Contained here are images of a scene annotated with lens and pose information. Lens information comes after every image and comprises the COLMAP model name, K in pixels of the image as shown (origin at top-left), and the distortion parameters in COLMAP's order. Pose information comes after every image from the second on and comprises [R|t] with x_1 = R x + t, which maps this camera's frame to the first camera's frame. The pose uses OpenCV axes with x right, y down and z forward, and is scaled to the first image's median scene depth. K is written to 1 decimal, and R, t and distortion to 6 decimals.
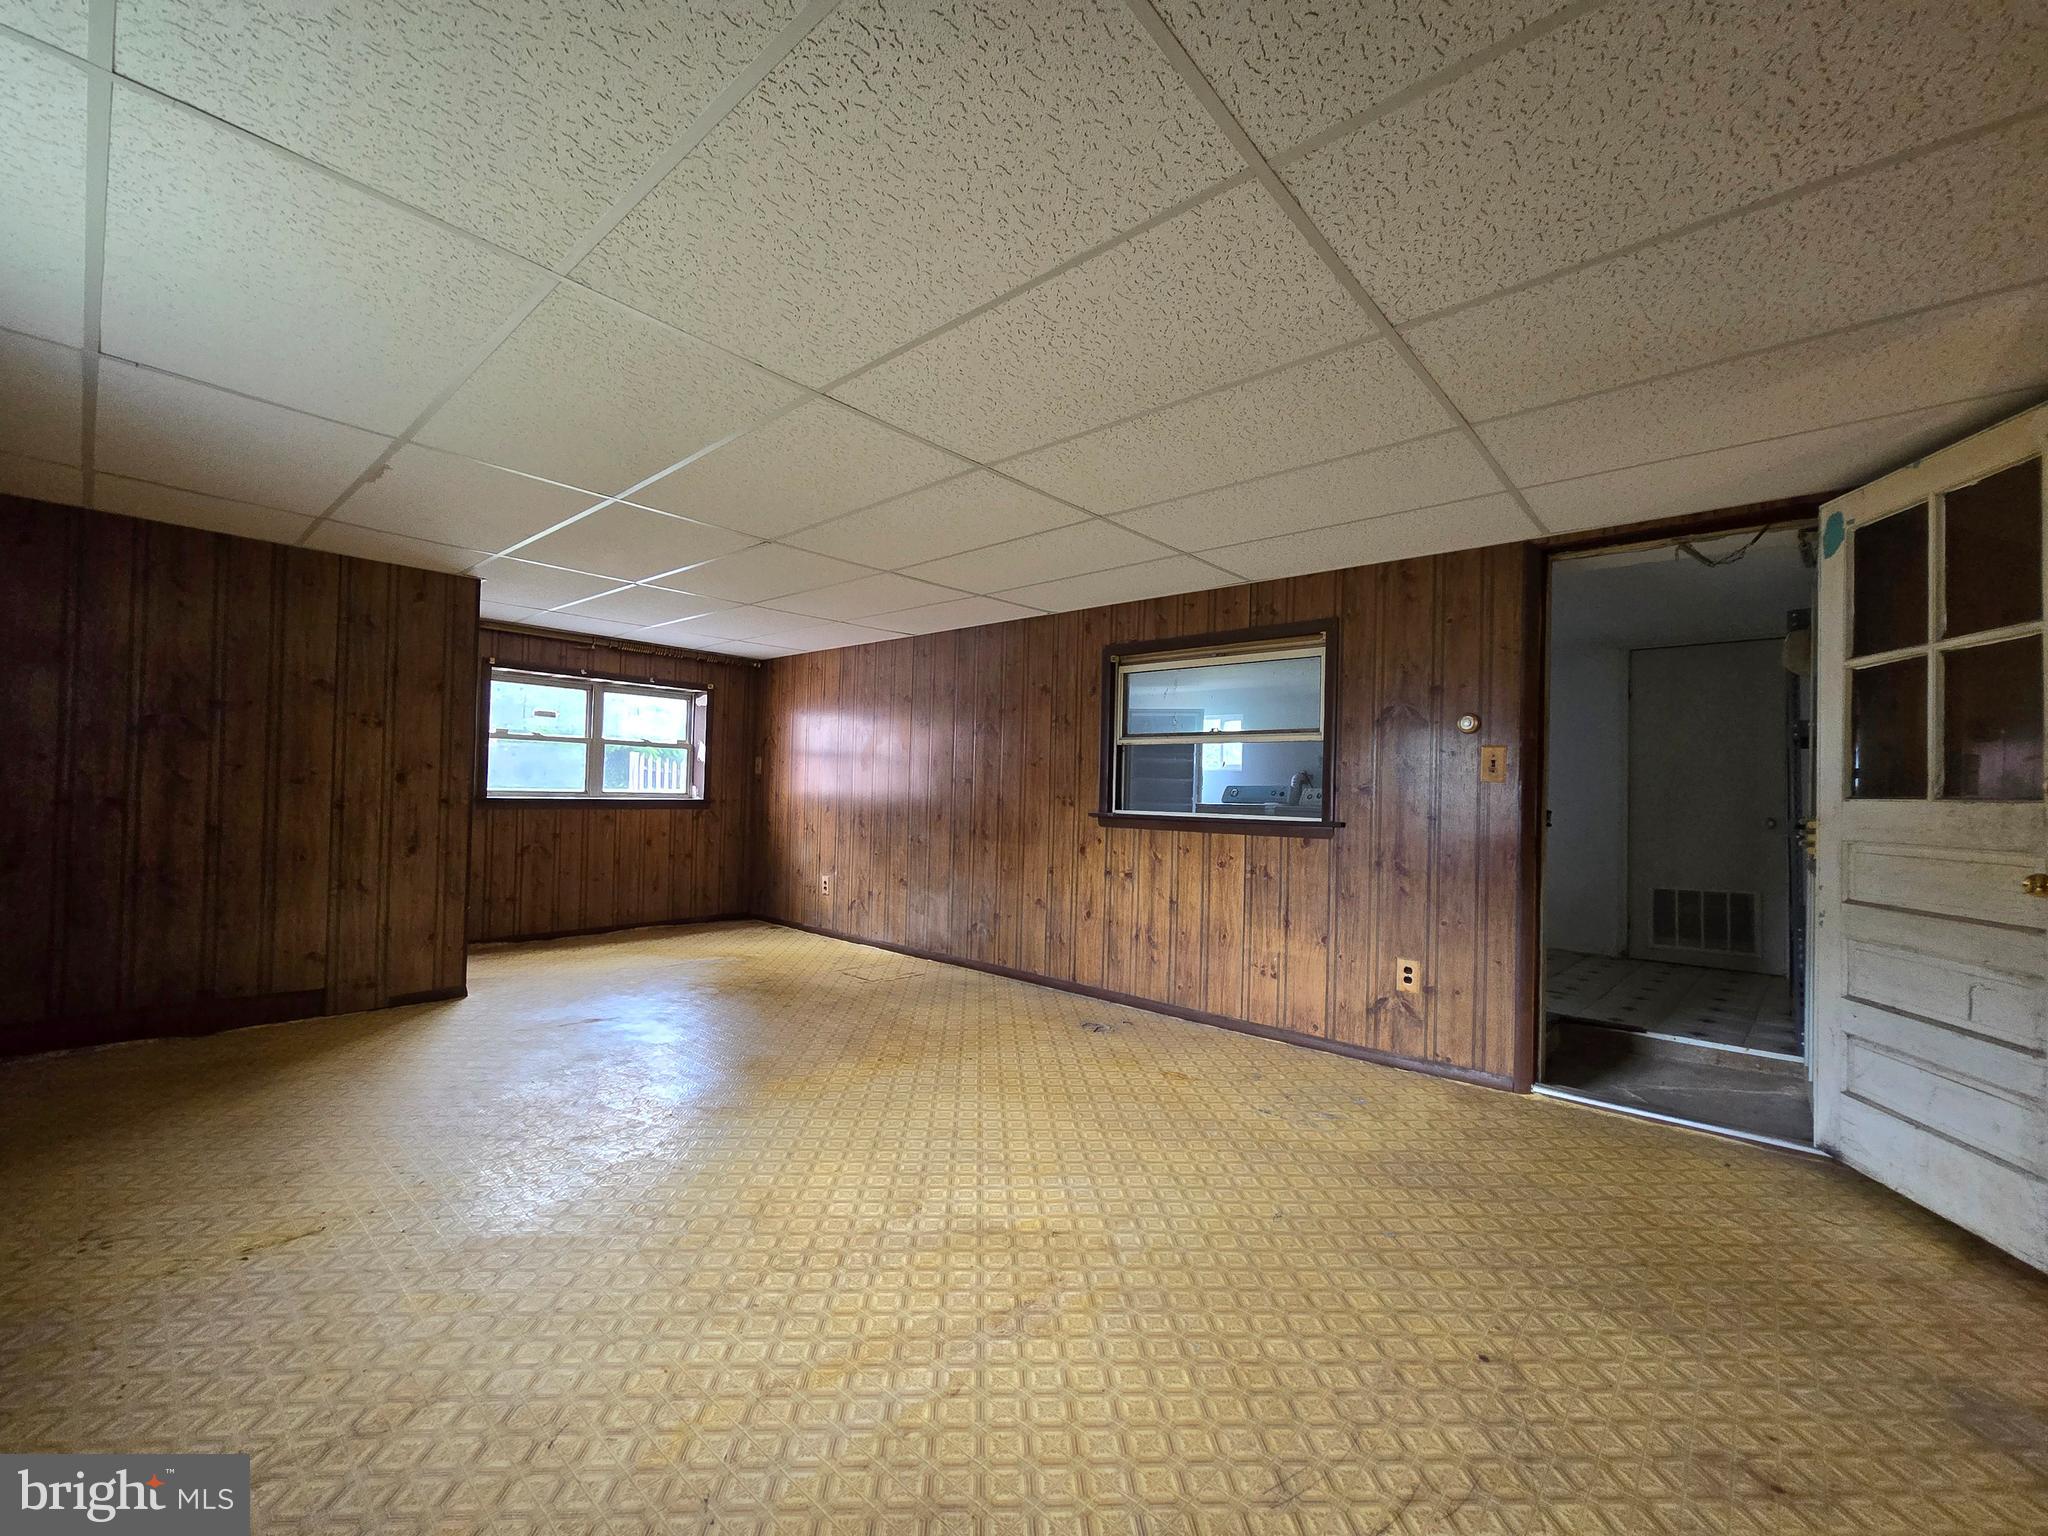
lens RADIAL K [[851.2, 0, 1042.2], [0, 851.2, 768.0], [0, 0, 1]] dist [-0.003170, 0.002261]
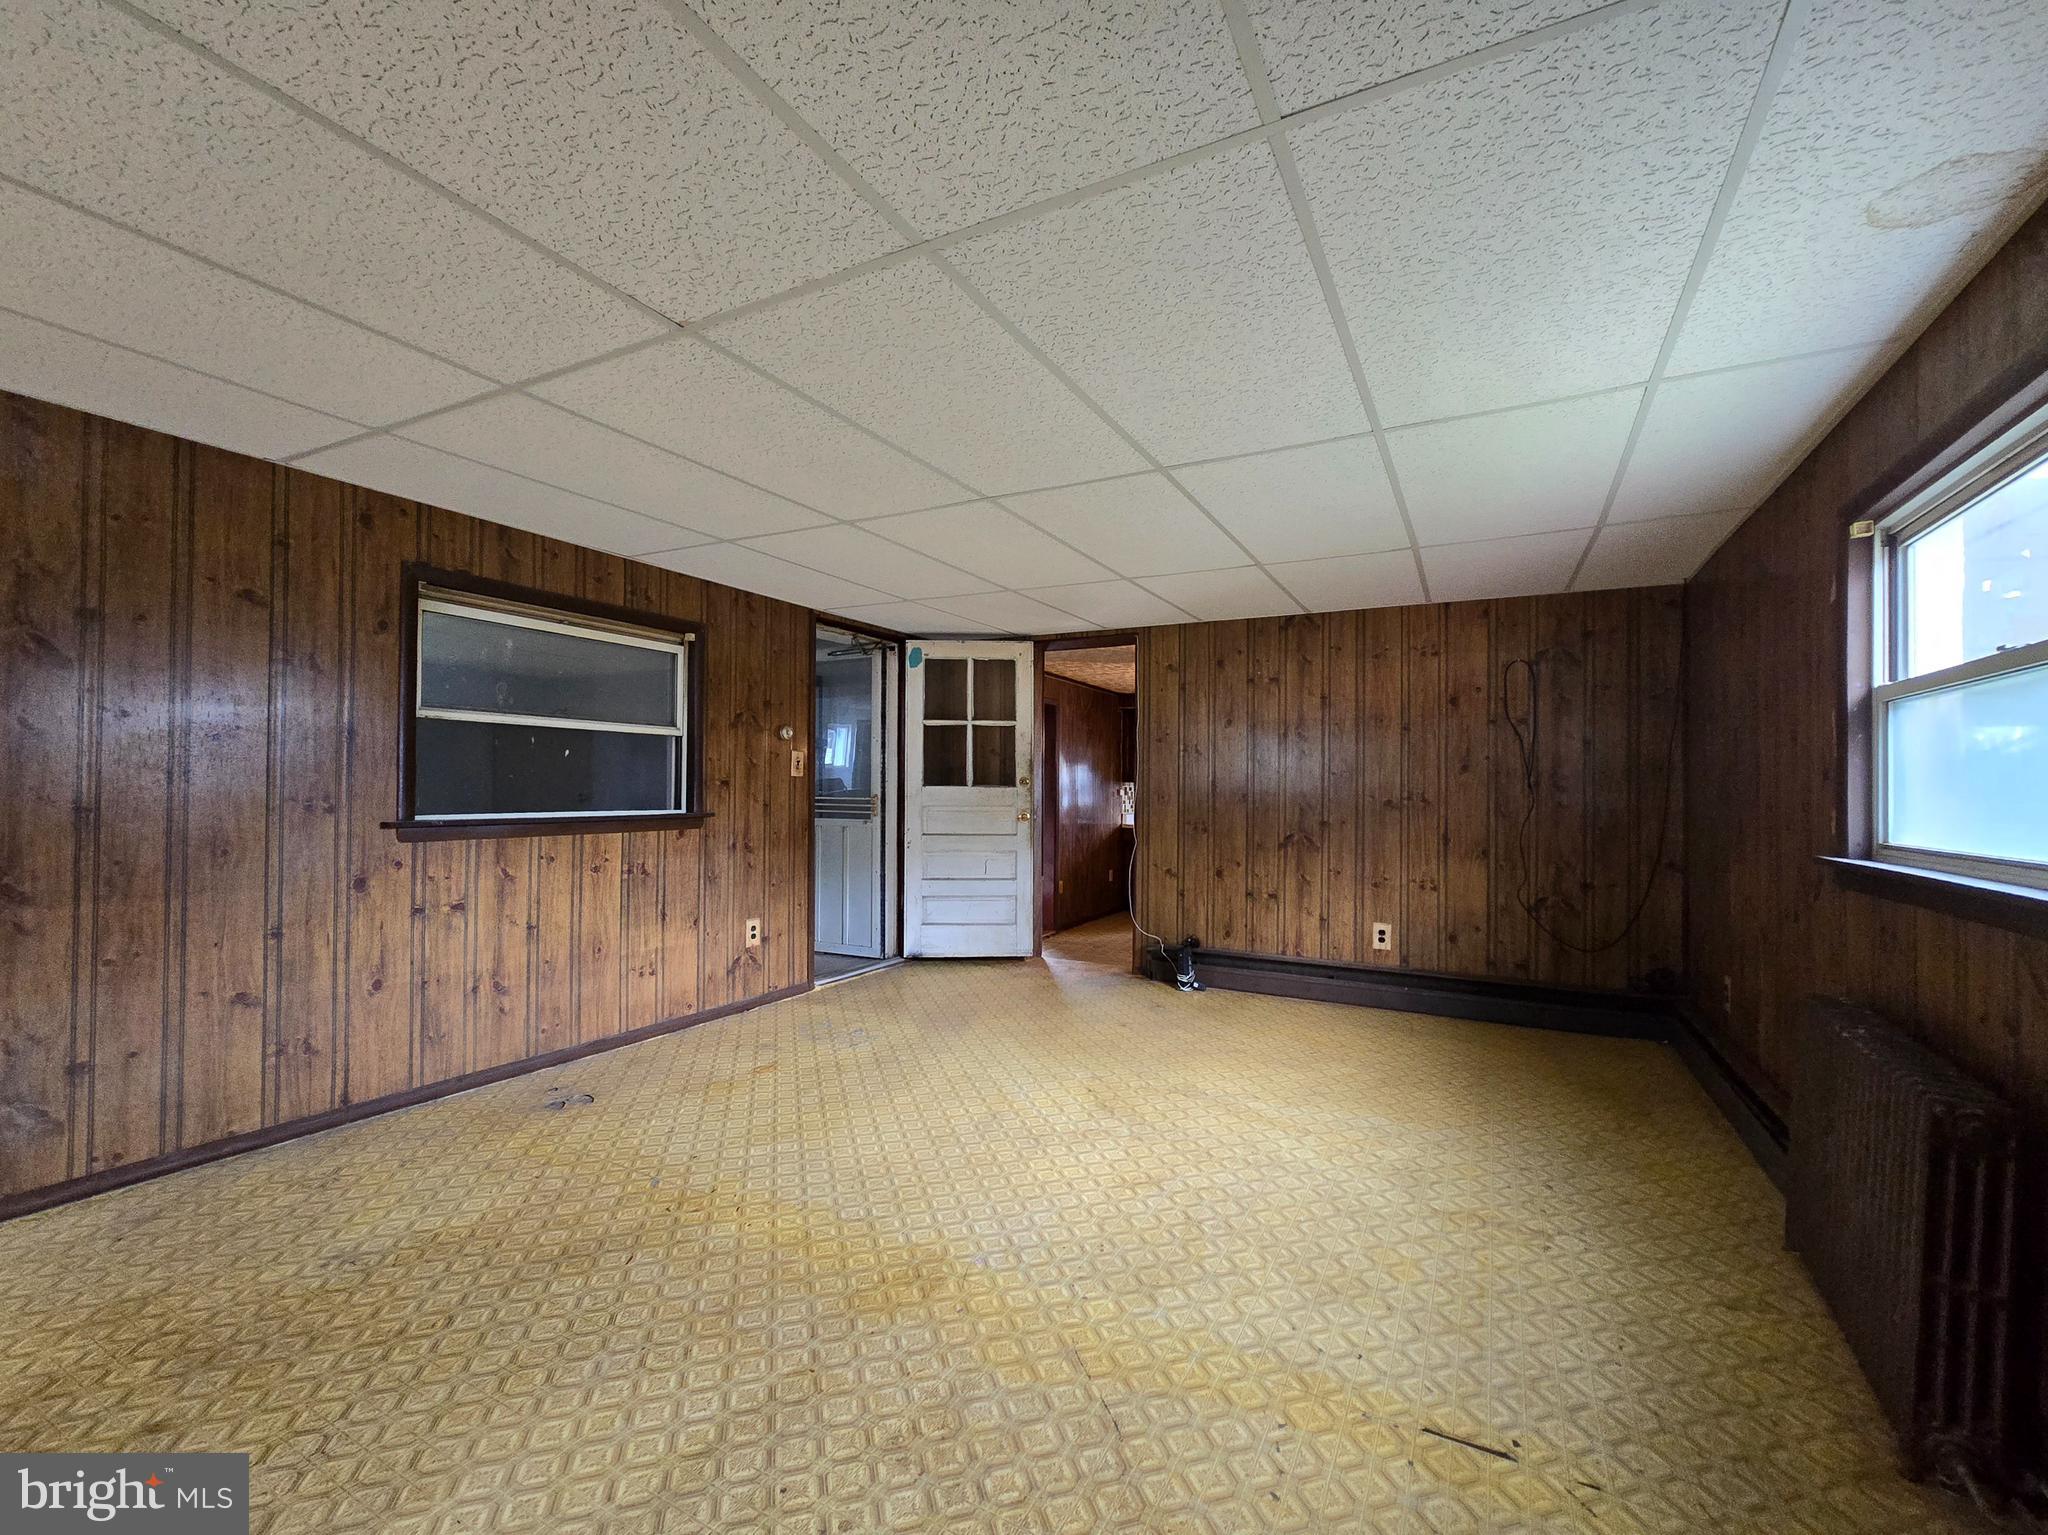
lens RADIAL K [[851.2, 0, 1038.1], [0, 851.2, 768.3], [0, 0, 1]] dist [-0.003170, 0.002261]
pose [[-0.223868, -0.002714, 0.974616, -0.752774], [-0.041741, 0.999105, -0.006805, -0.003172], [-0.973725, -0.042205, -0.223781, 0.766913]]
